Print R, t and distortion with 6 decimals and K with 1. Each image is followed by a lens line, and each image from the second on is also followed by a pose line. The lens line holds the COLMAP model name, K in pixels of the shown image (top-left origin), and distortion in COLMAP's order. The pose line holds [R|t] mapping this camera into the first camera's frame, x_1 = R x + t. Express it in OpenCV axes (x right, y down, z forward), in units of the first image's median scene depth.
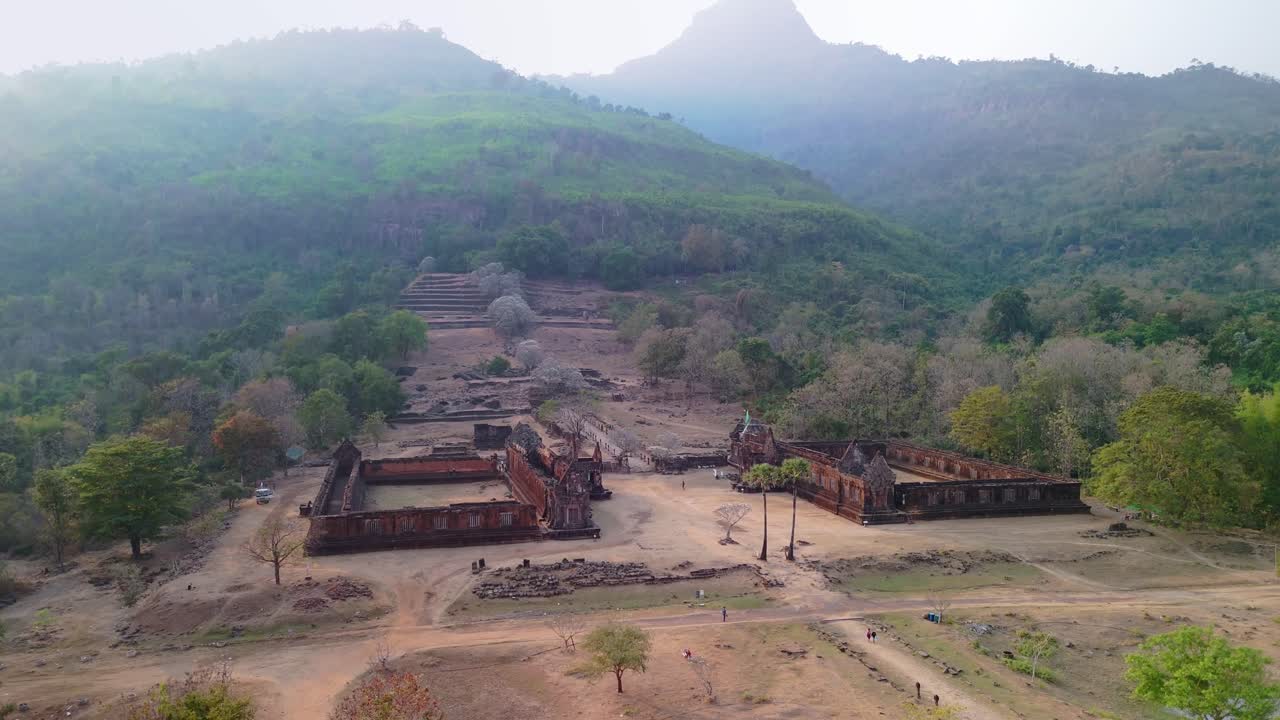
lens RADIAL K [[970.8, 0, 640.0], [0, 970.8, 360.0], [0, 0, 1]] dist [0.085464, -0.088007]
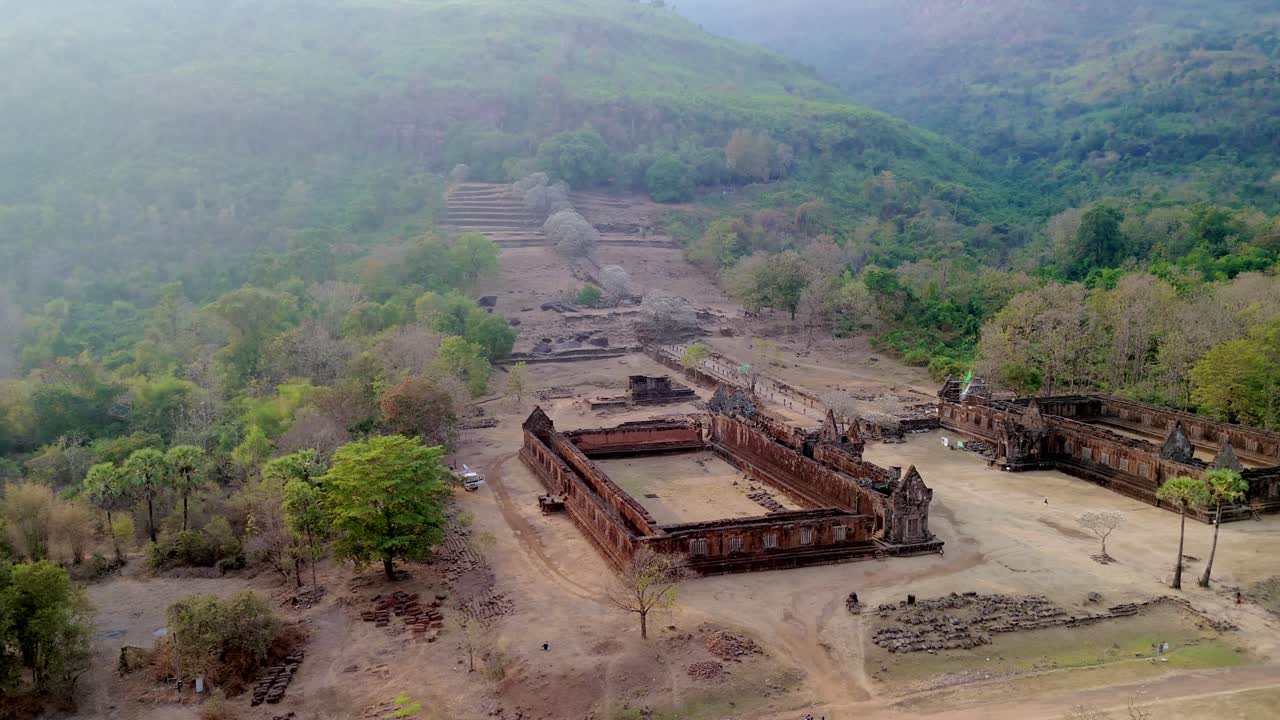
lens RADIAL K [[970.8, 0, 640.0], [0, 970.8, 360.0], [0, 0, 1]] dist [0.085464, -0.088007]
pose [[0.997862, -0.004652, 0.065192, -0.110966], [-0.002479, 0.994052, 0.108875, -0.023593], [-0.065311, -0.108804, 0.991915, 0.057337]]
